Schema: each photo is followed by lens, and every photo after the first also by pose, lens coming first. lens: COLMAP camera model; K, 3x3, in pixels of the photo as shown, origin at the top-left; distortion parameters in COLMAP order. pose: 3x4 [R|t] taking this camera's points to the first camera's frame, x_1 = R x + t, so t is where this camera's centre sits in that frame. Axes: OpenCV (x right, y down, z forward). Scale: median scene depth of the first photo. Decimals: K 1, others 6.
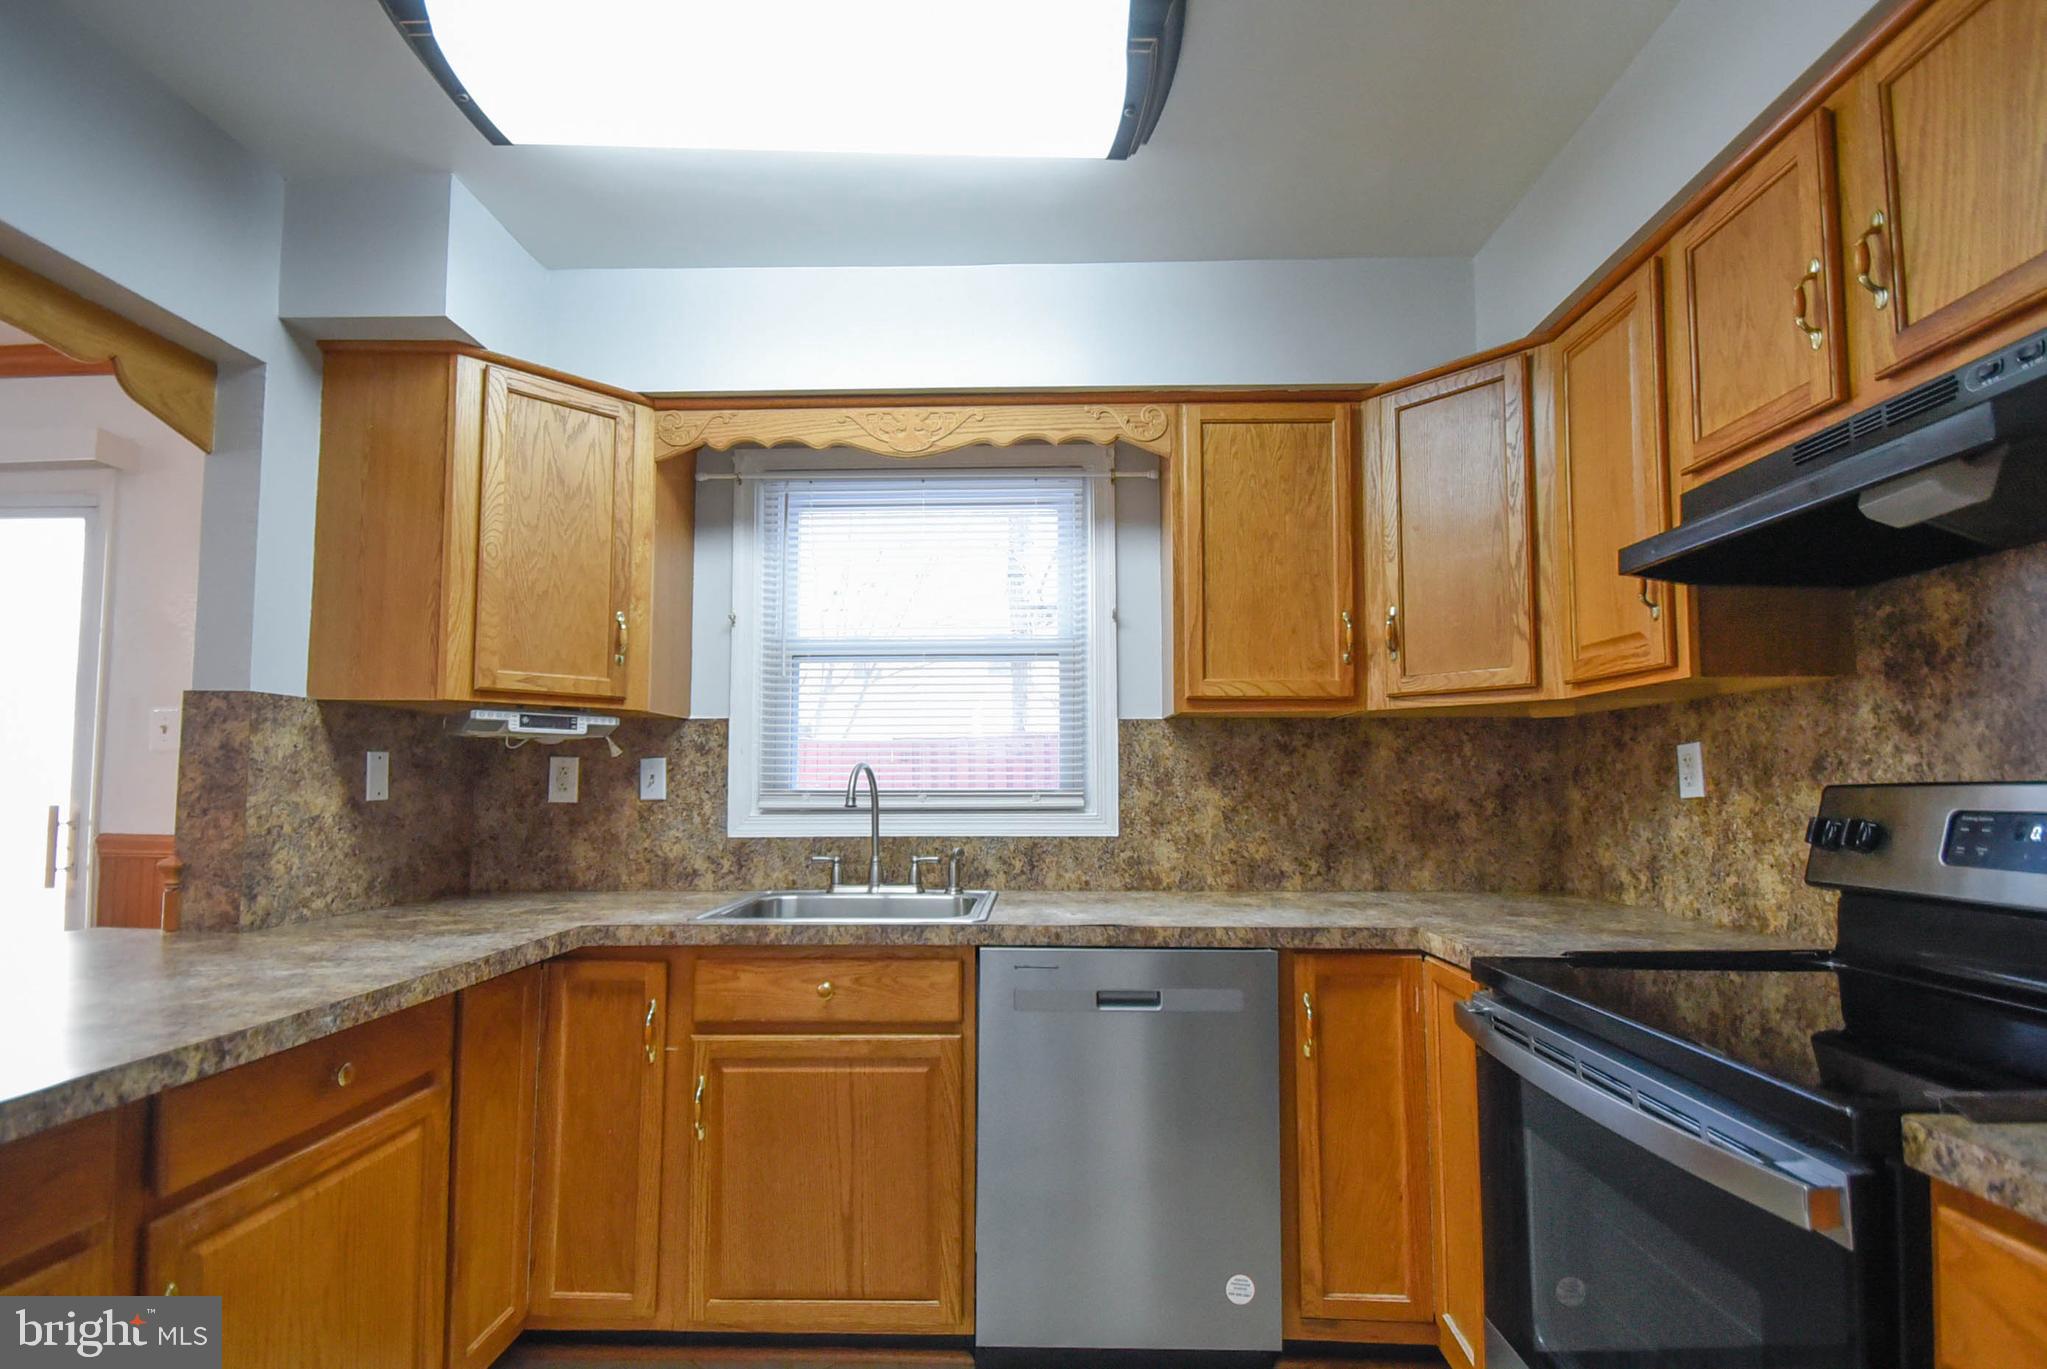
lens RADIAL K [[975.2, 0, 1020.1], [0, 975.2, 727.3], [0, 0, 1]] dist [0.002873, 0.000013]
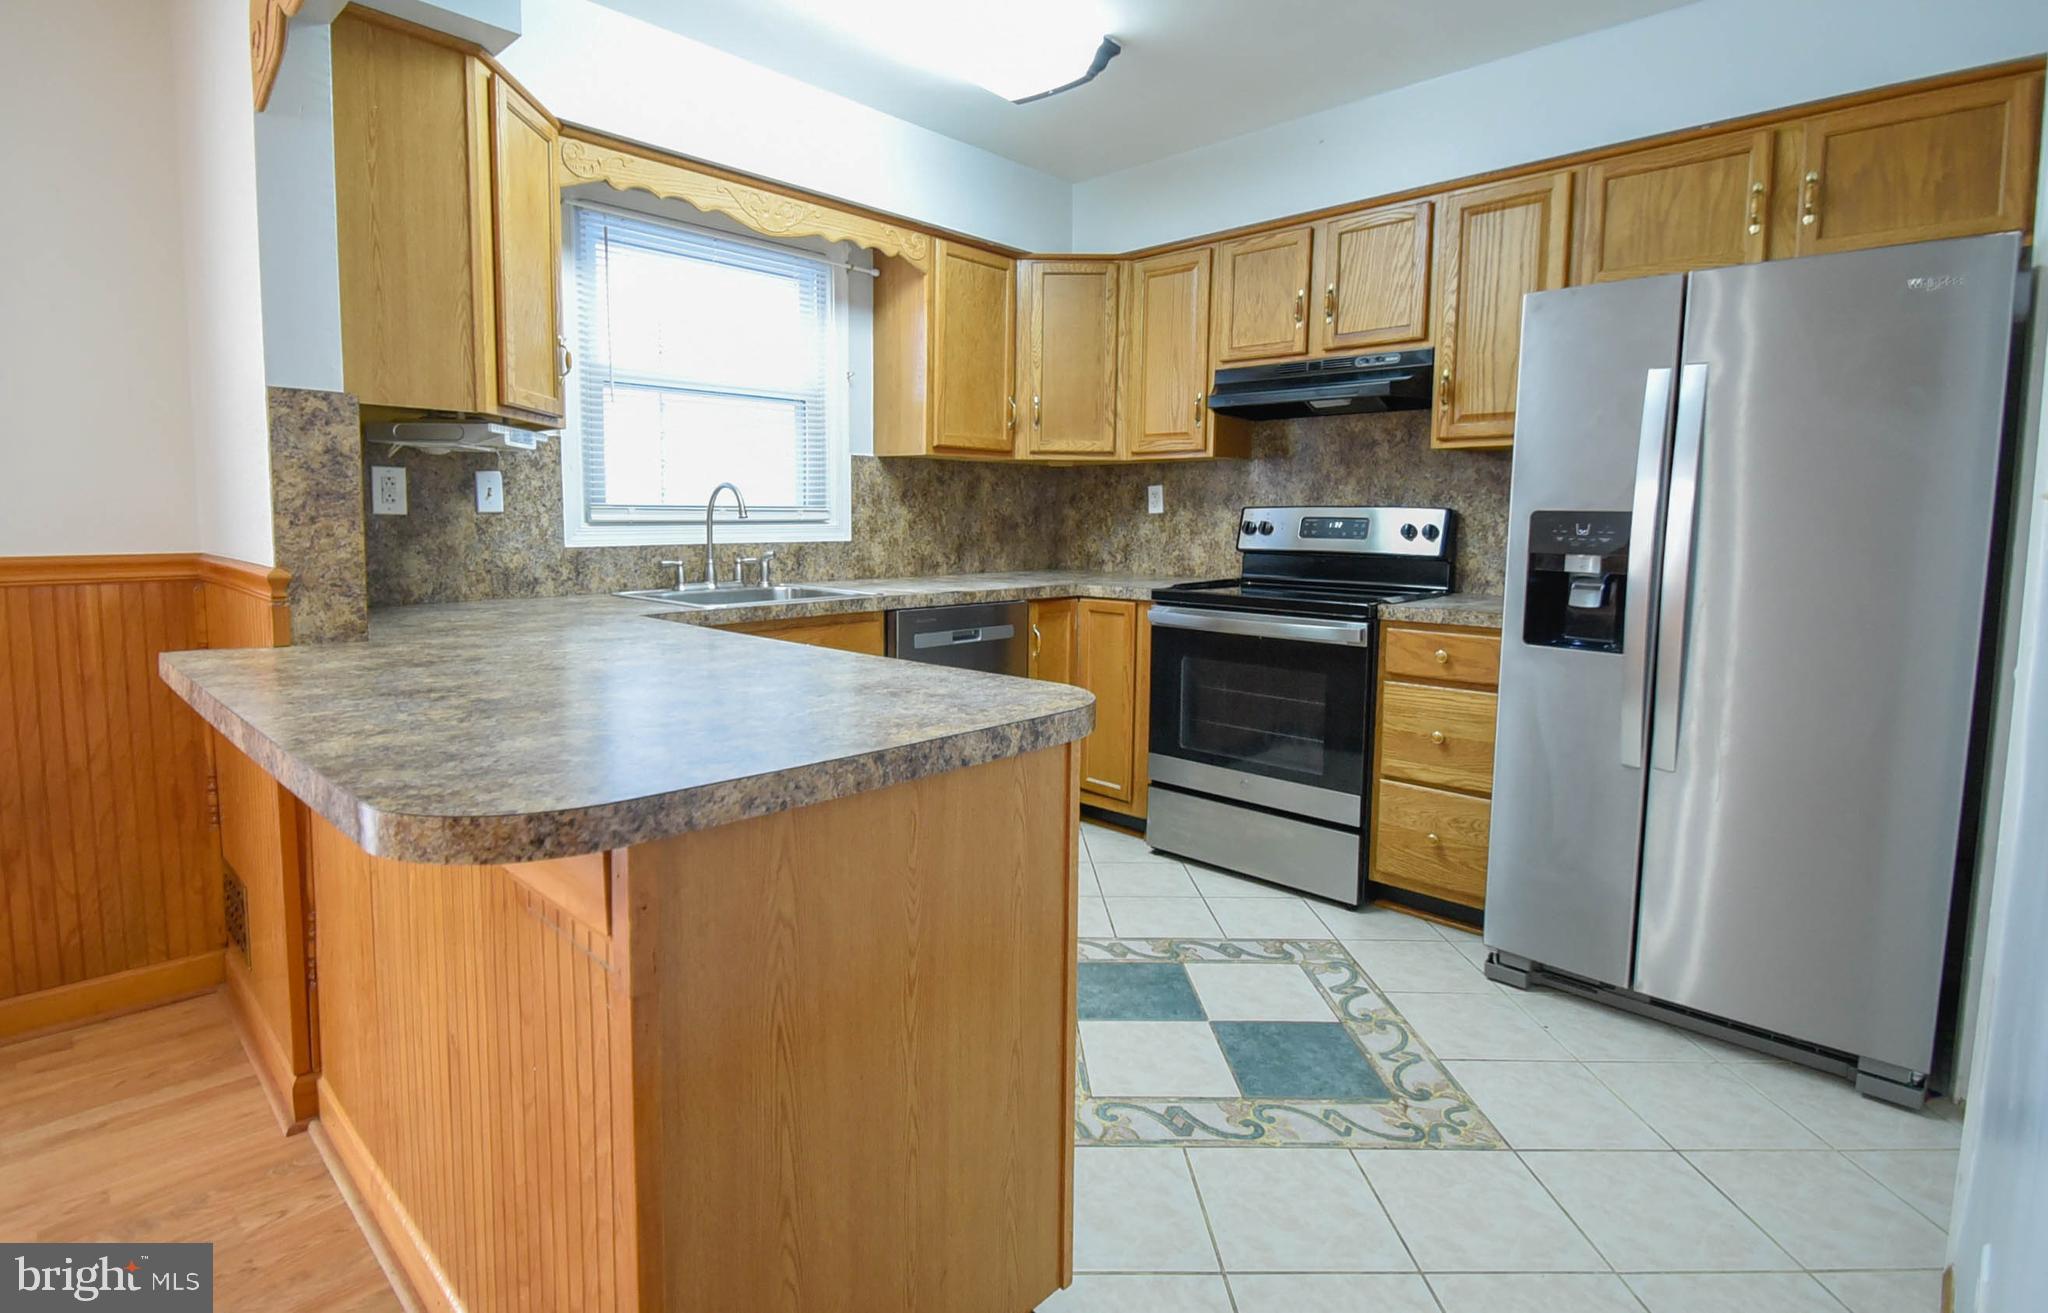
lens RADIAL K [[1003.4, 0, 988.2], [0, 1003.4, 605.2], [0, 0, 1]] dist [0.001890, -0.000288]
pose [[0.678741, -0.061971, 0.731758, -0.879872], [-0.052424, 0.989802, 0.132451, 0.004161], [-0.732504, -0.128262, 0.668571, -0.111474]]
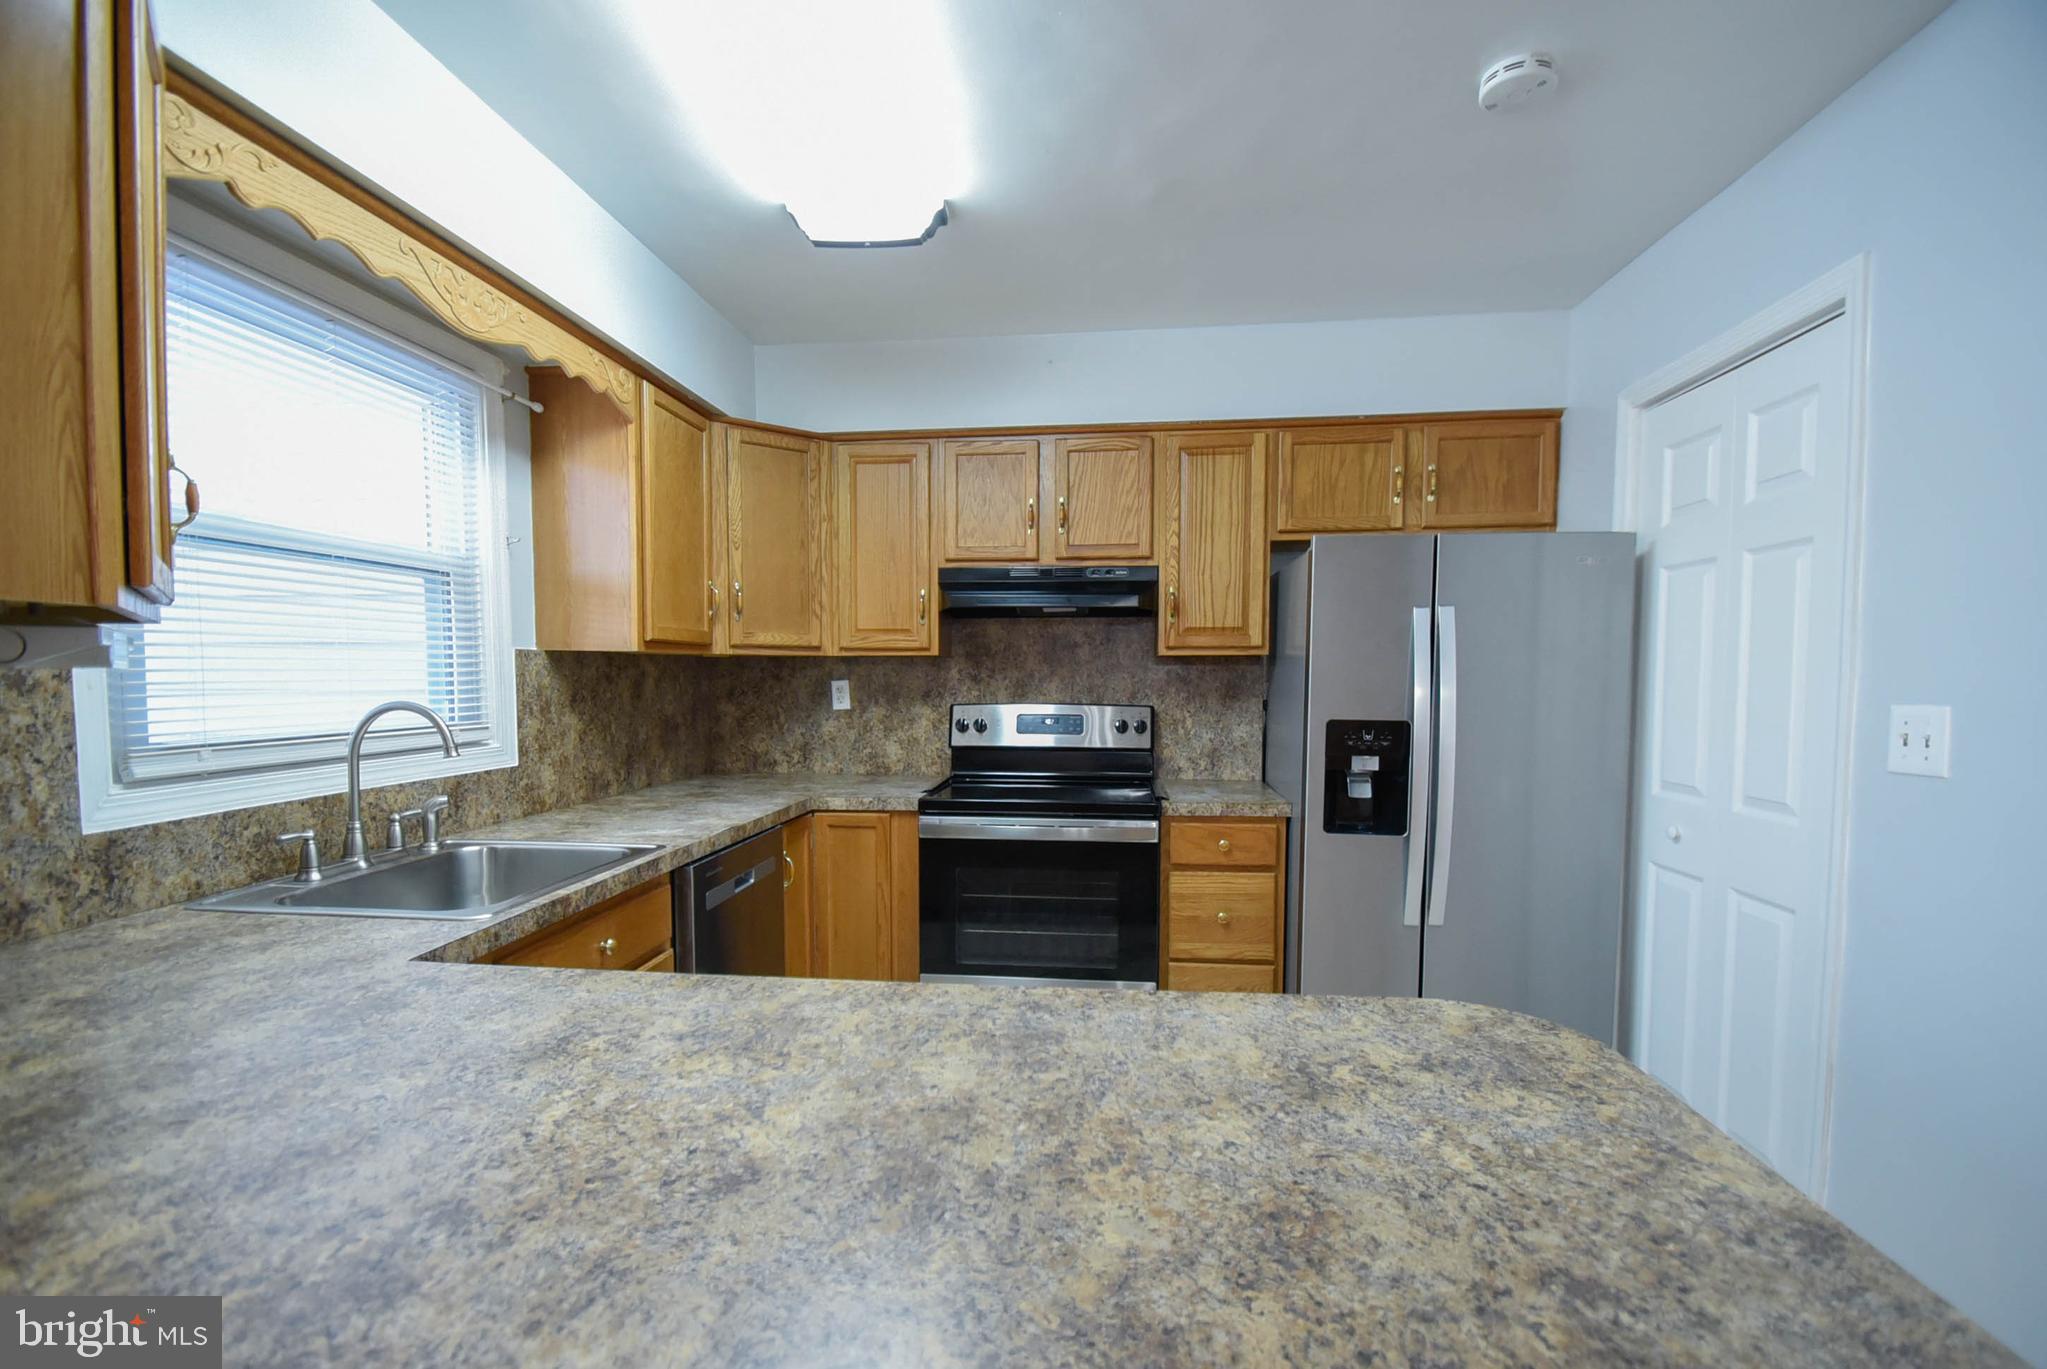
lens RADIAL K [[912.1, 0, 1019.3], [0, 912.1, 726.6], [0, 0, 1]] dist [0.021533, -0.020719]
pose [[0.079033, -0.057645, 0.995204, -0.868037], [-0.061457, 0.996146, 0.062580, -0.021484], [-0.994976, -0.066108, 0.075186, 0.449030]]
